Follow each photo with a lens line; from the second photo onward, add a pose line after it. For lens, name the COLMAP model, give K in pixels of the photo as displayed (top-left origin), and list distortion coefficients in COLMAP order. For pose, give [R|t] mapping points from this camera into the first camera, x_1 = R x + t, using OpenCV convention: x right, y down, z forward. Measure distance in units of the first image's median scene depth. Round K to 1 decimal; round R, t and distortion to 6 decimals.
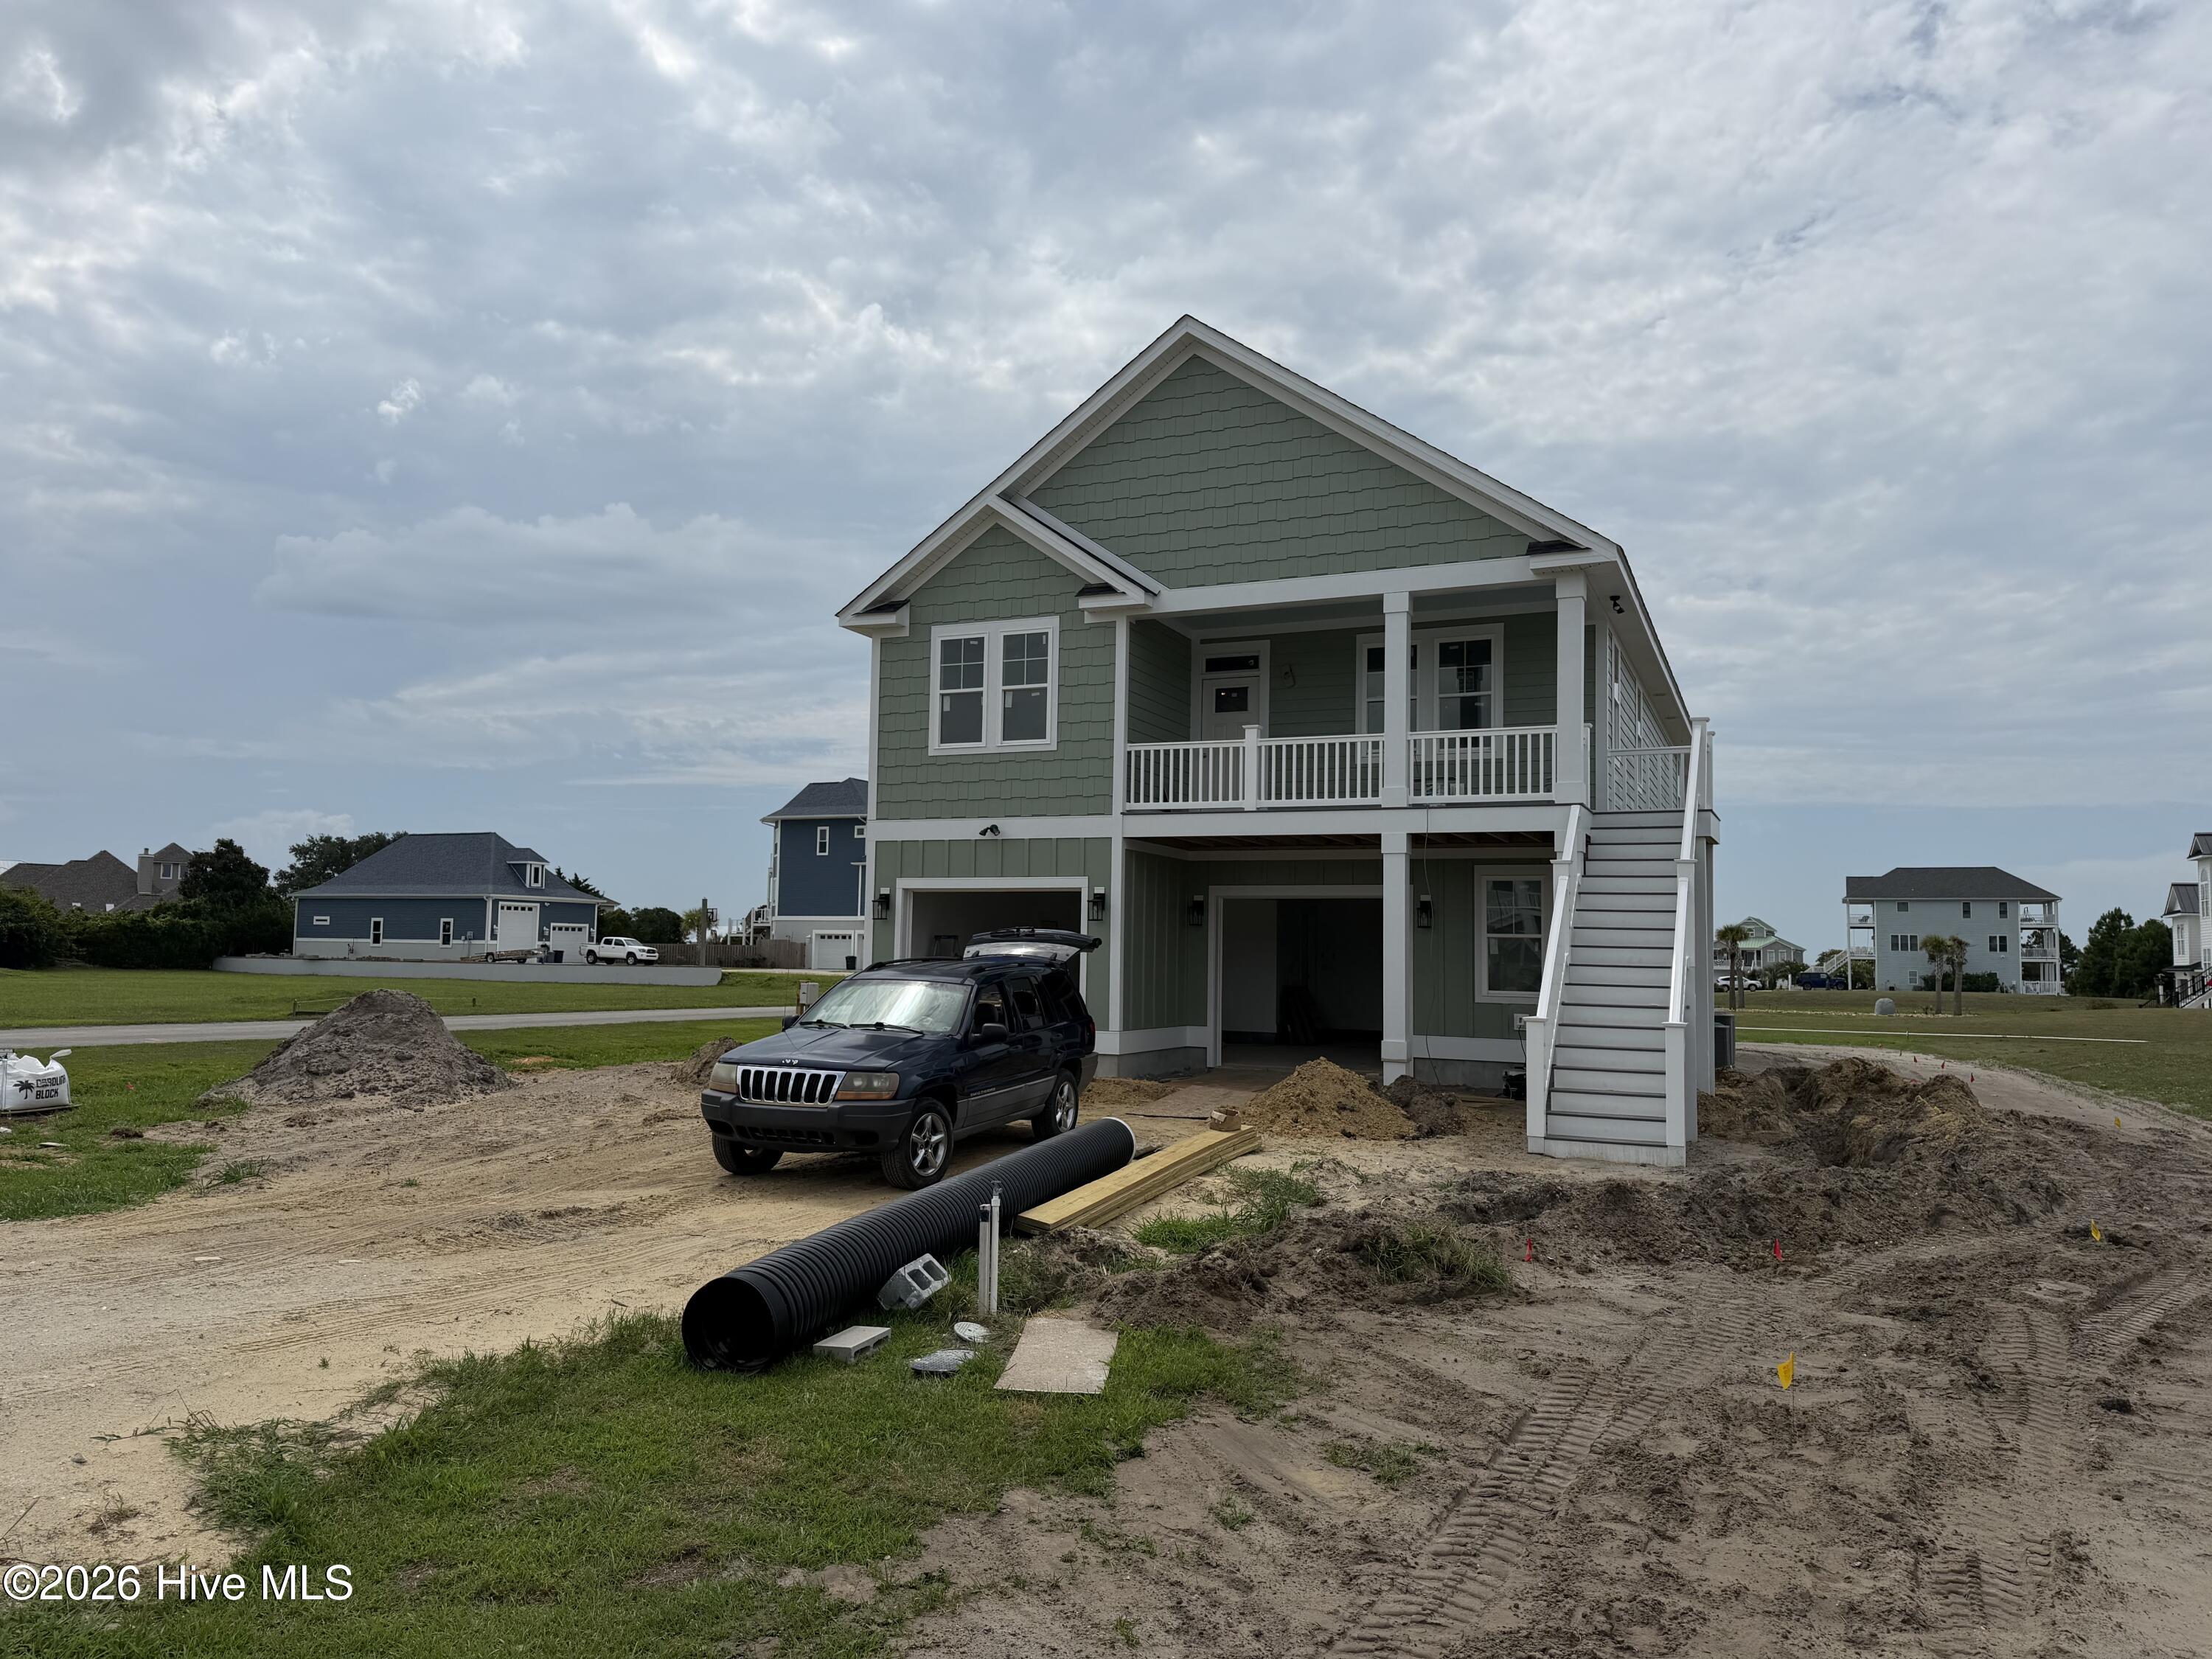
lens RADIAL K [[1598.5, 0, 1073.8], [0, 1598.5, 862.1], [0, 0, 1]] dist [0.050214, -0.054199]
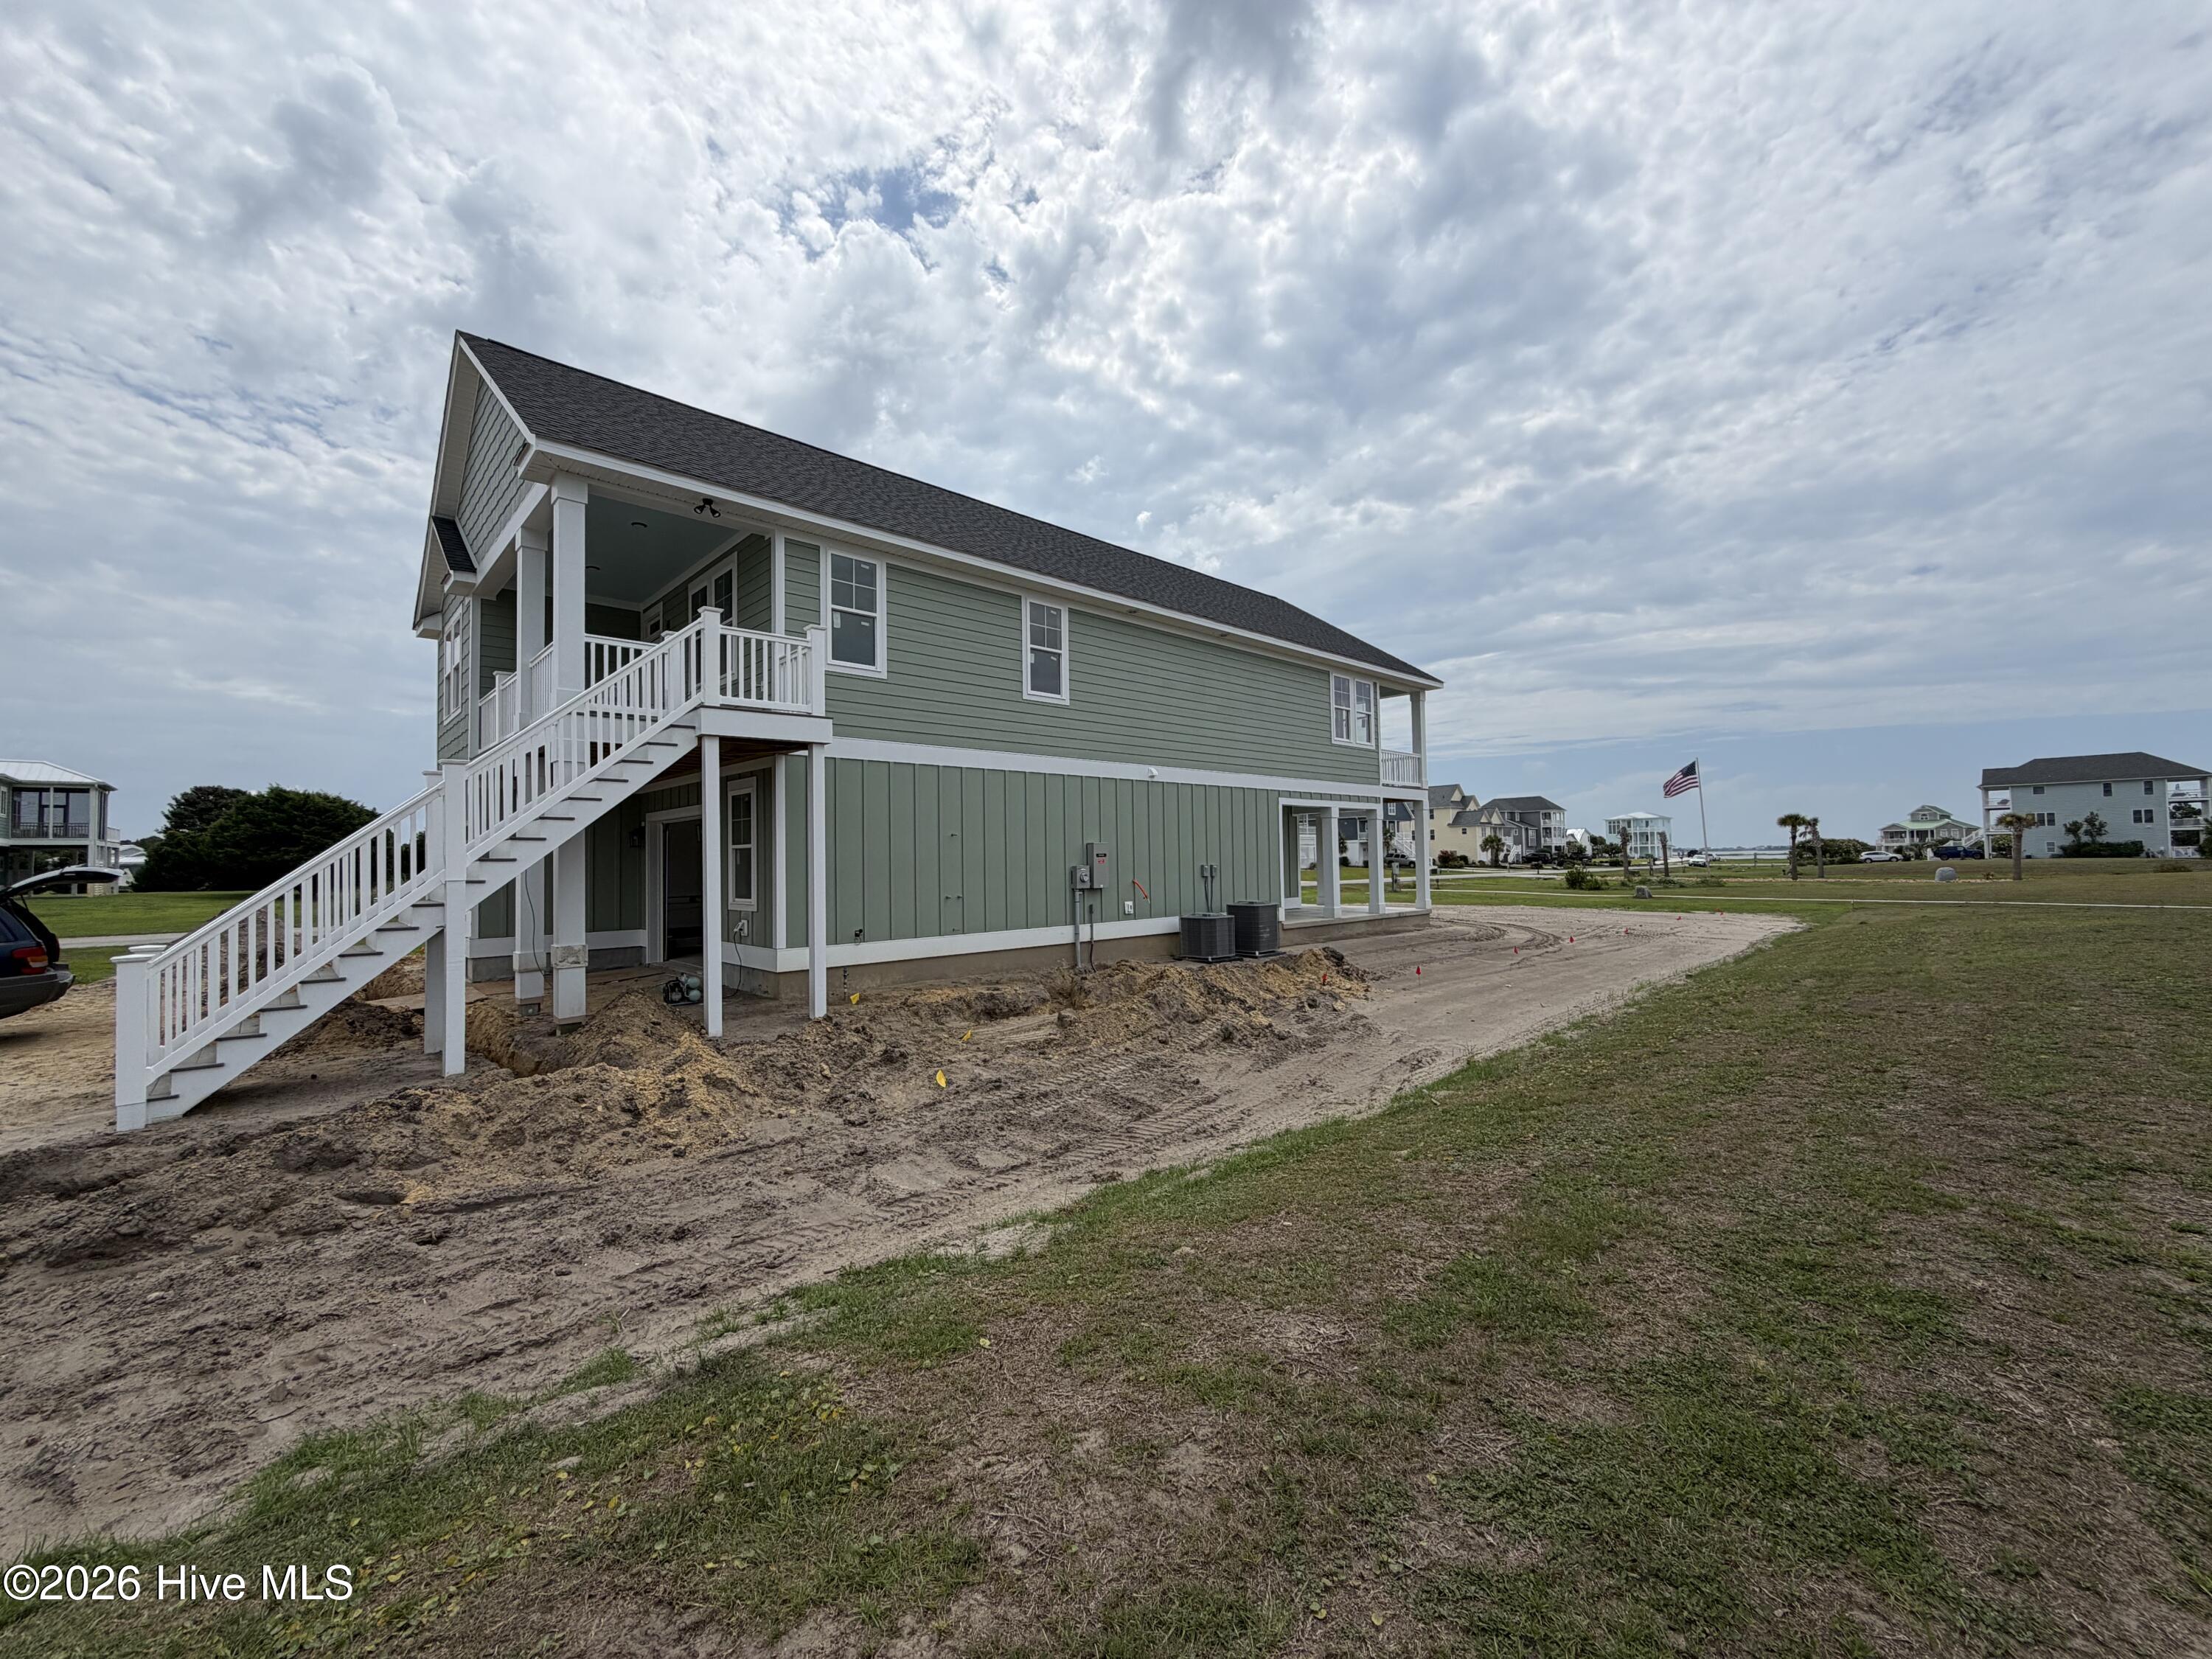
lens RADIAL K [[896.1, 0, 1085.3], [0, 896.1, 842.1], [0, 0, 1]] dist [-0.000773, 0.001962]
pose [[0.921966, -0.041817, -0.385006, 0.687328], [0.057088, 0.997968, 0.028314, 0.038917], [0.383039, -0.048084, 0.922480, 0.548398]]
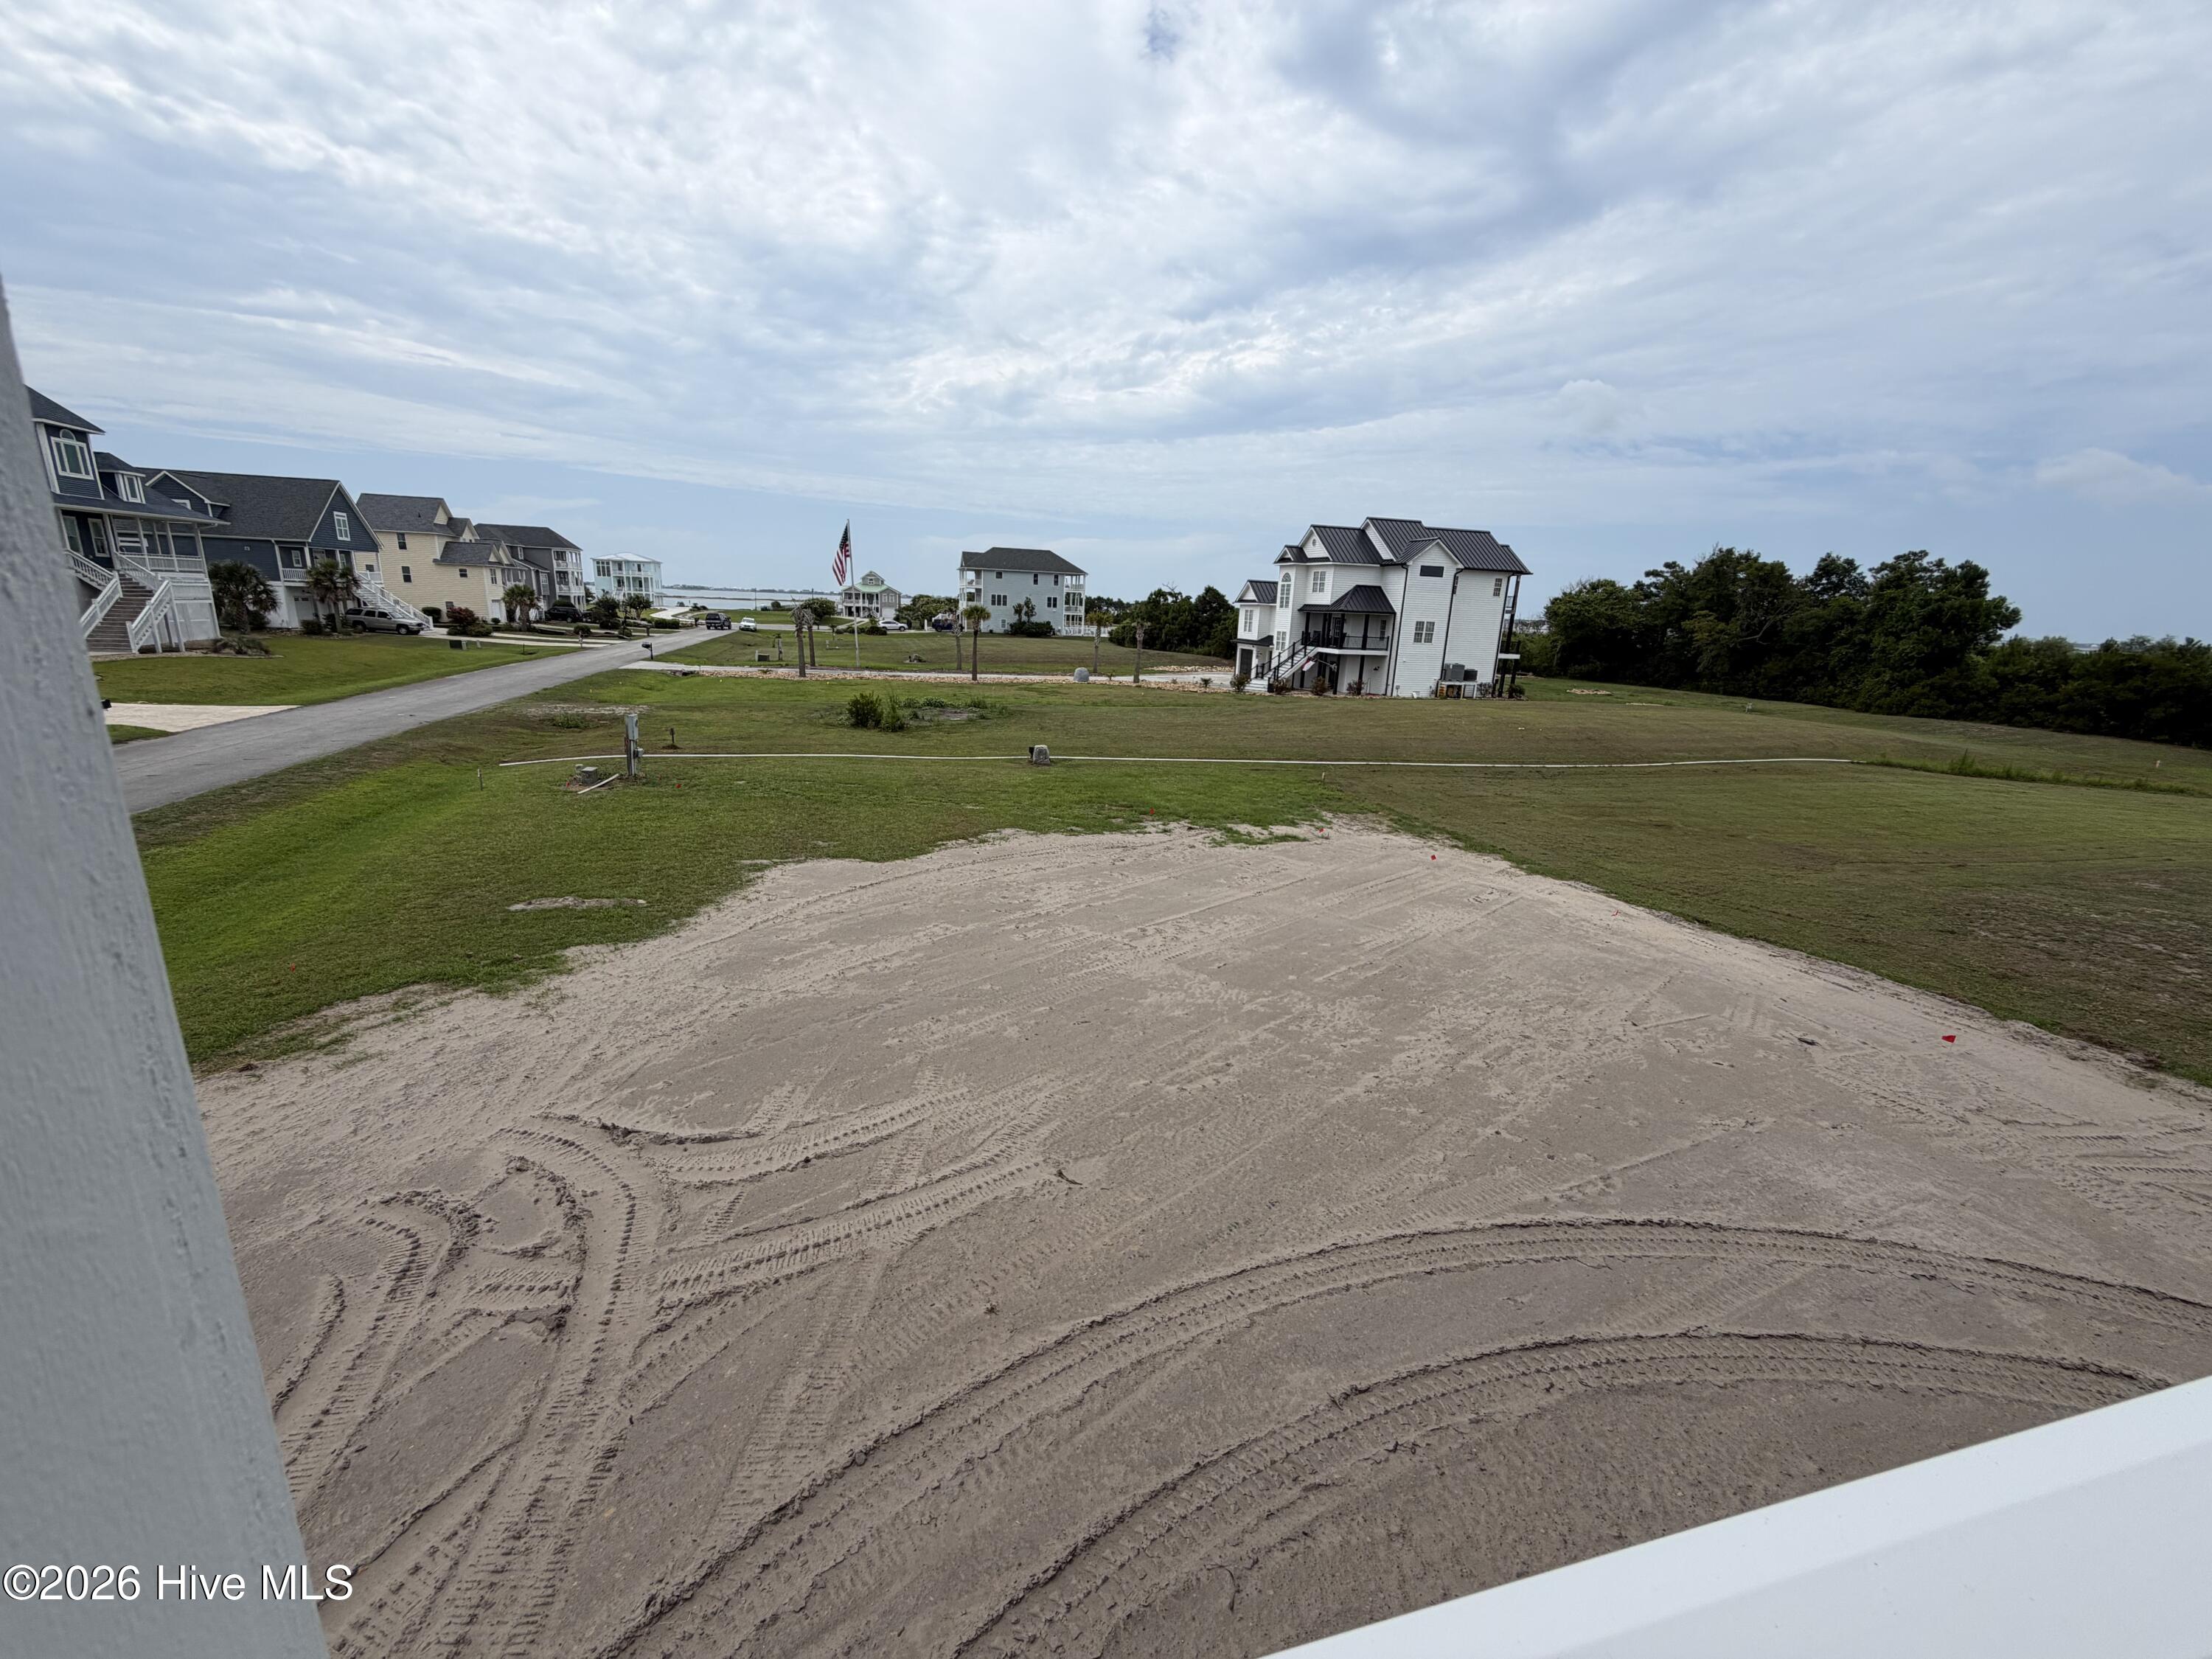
lens RADIAL K [[896.1, 0, 1109.1], [0, 896.1, 825.5], [0, 0, 1]] dist [-0.000773, 0.001962]
pose [[0.765059, -0.141021, 0.628329, 0.266113], [-0.067019, 0.952992, 0.295491, -0.023727], [-0.640463, -0.268178, 0.719644, 1.869096]]
